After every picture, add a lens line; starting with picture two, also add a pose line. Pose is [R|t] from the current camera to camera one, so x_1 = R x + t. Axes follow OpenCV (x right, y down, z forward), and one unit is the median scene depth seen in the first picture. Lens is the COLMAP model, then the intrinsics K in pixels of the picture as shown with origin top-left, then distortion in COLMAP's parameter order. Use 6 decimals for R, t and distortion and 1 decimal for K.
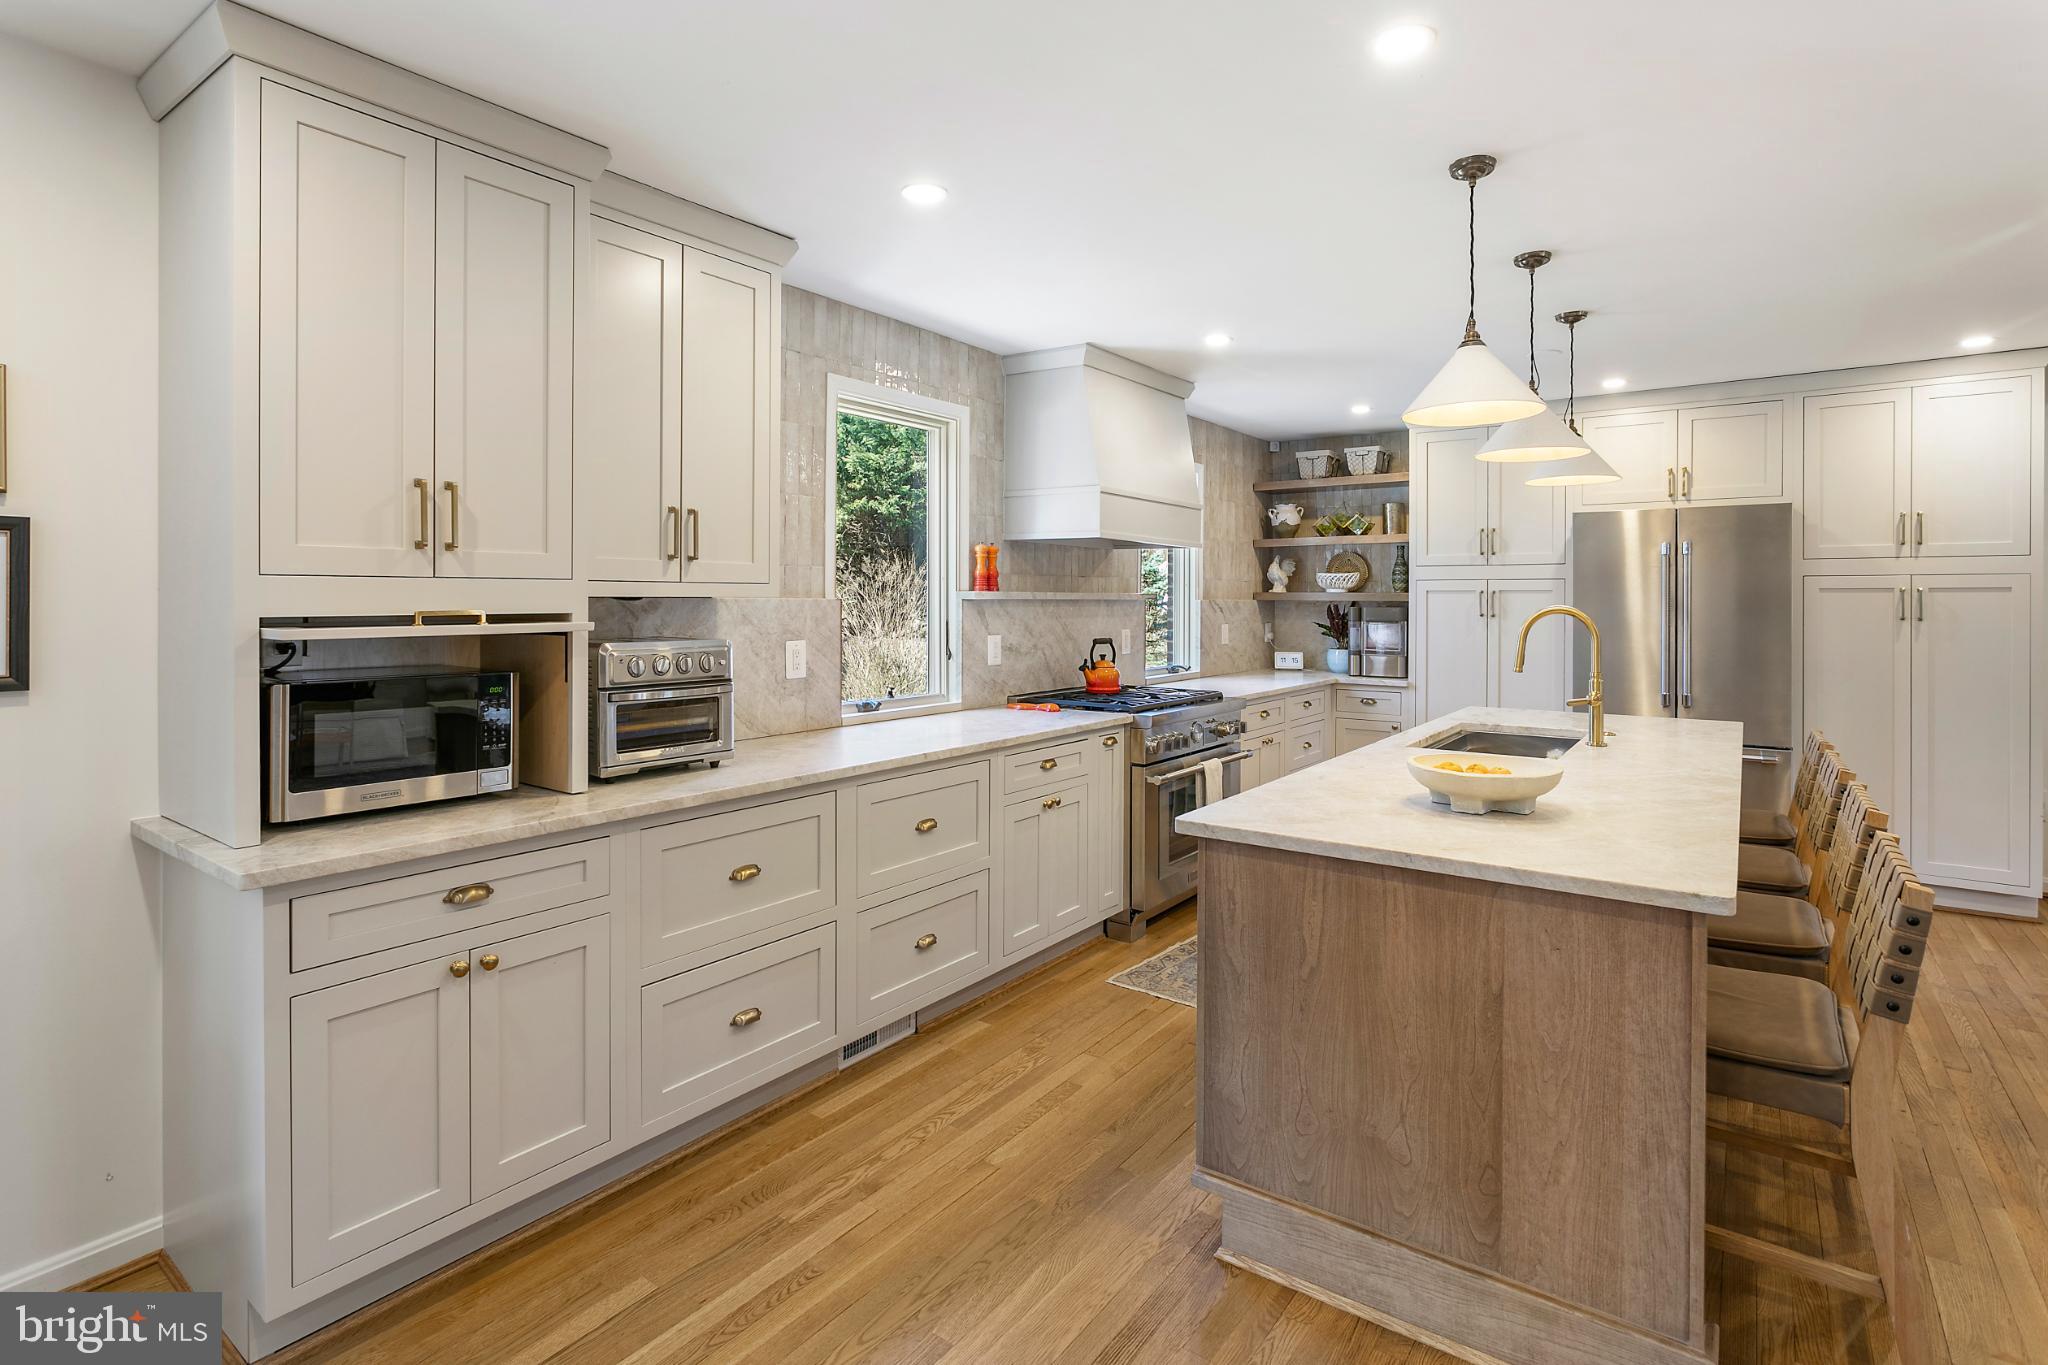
lens RADIAL K [[997.7, 0, 1028.2], [0, 997.7, 601.5], [0, 0, 1]] dist [-0.002435, 0.000627]
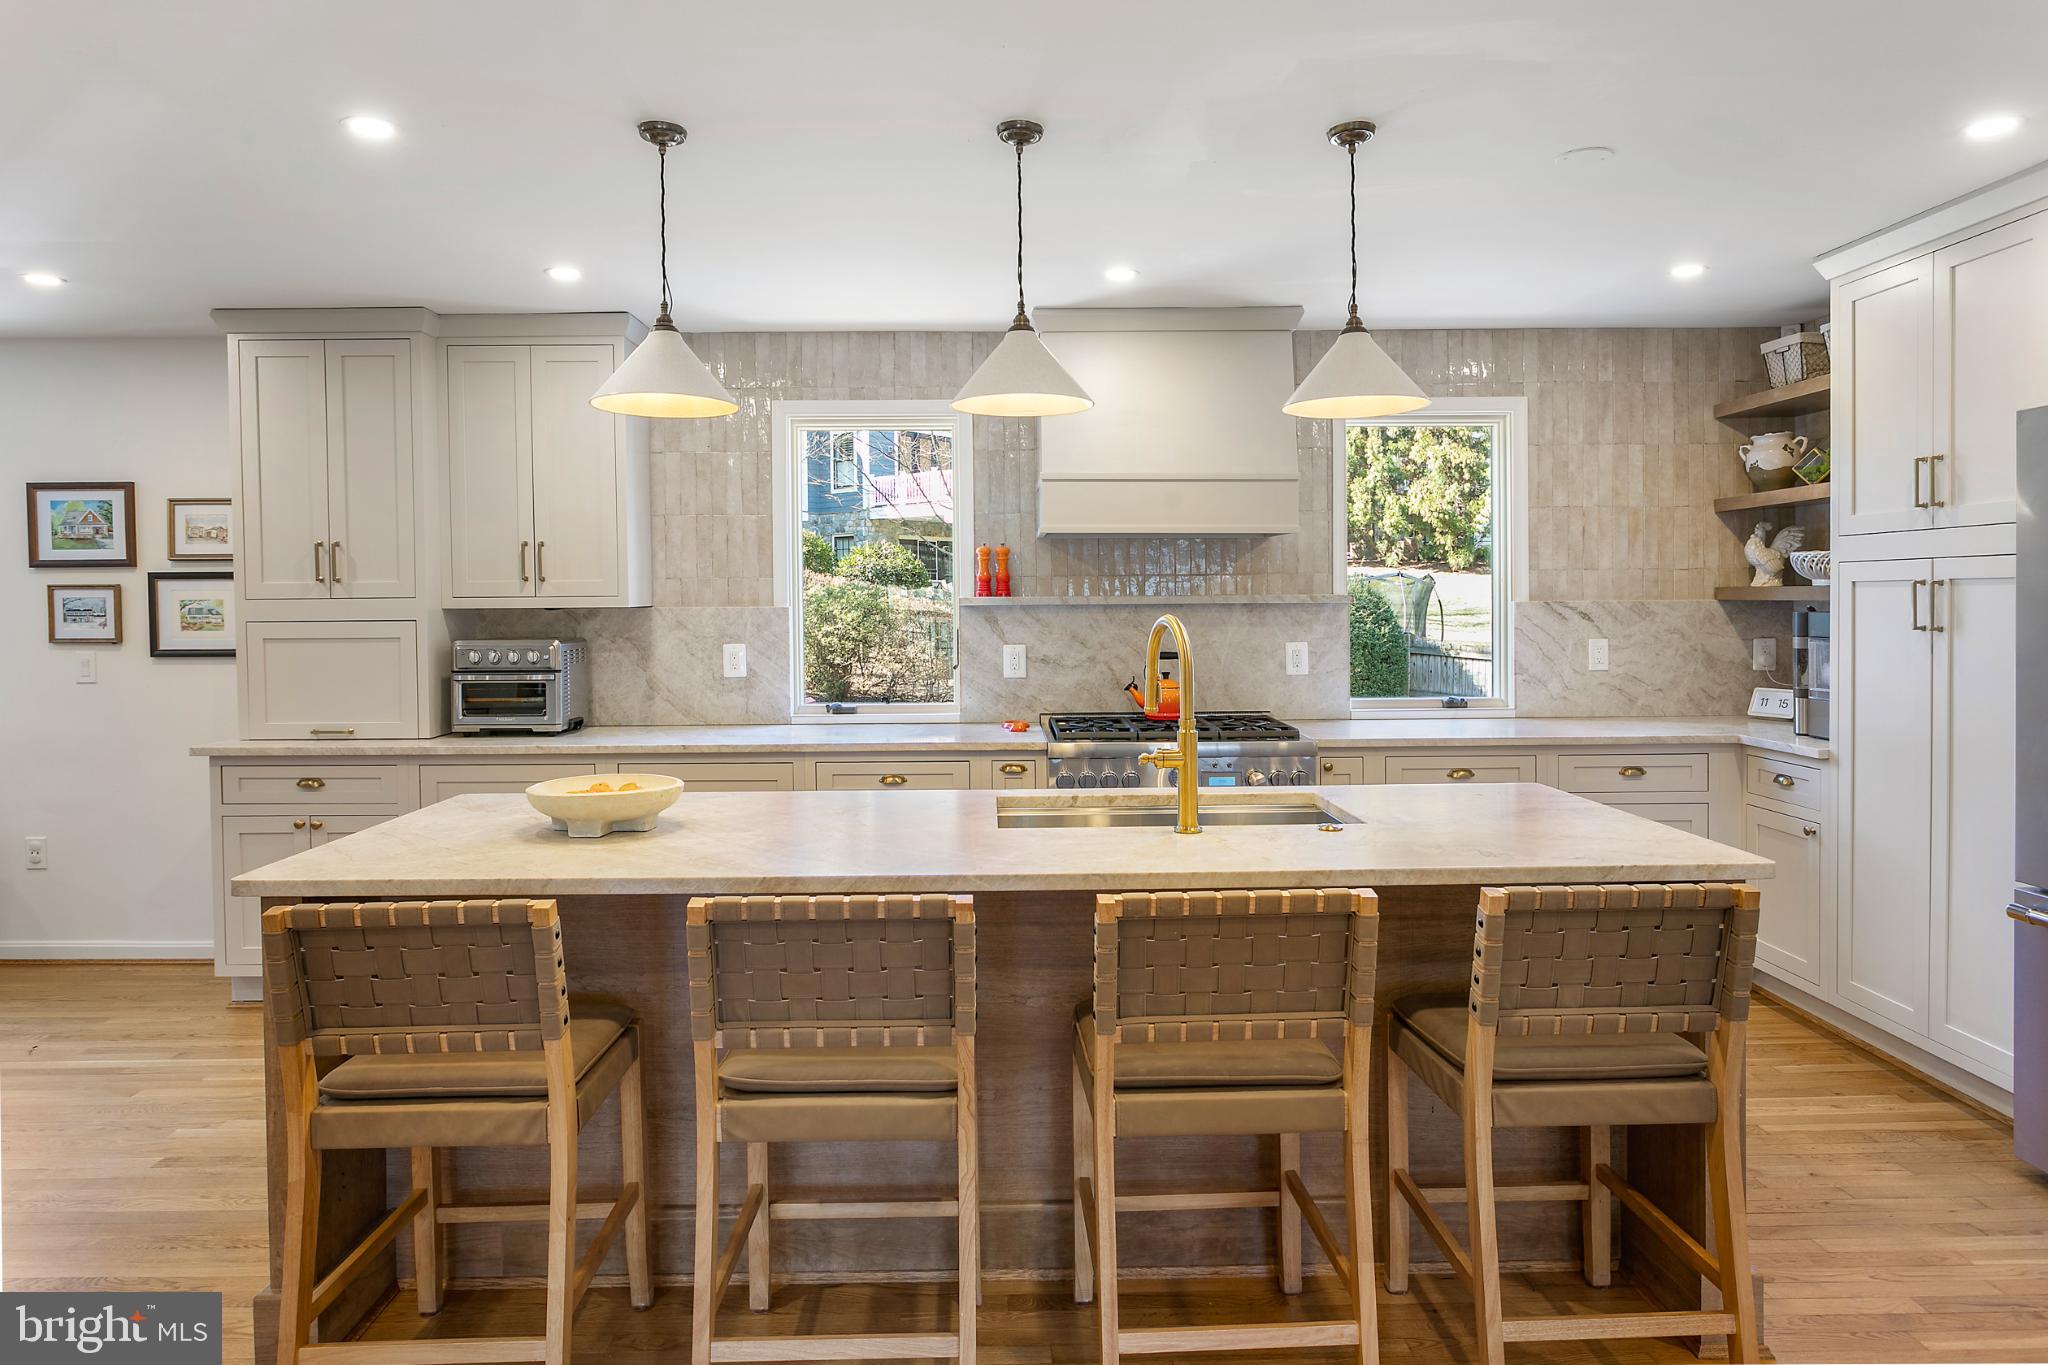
lens RADIAL K [[1282.8, 0, 1022.9], [0, 1282.8, 621.1], [0, 0, 1]] dist [0.000812, 0.000166]
pose [[0.598745, 0.004813, -0.800925, 0.958024], [0.007451, 0.999905, 0.011579, -0.001187], [0.800905, -0.012900, 0.598653, 0.327546]]
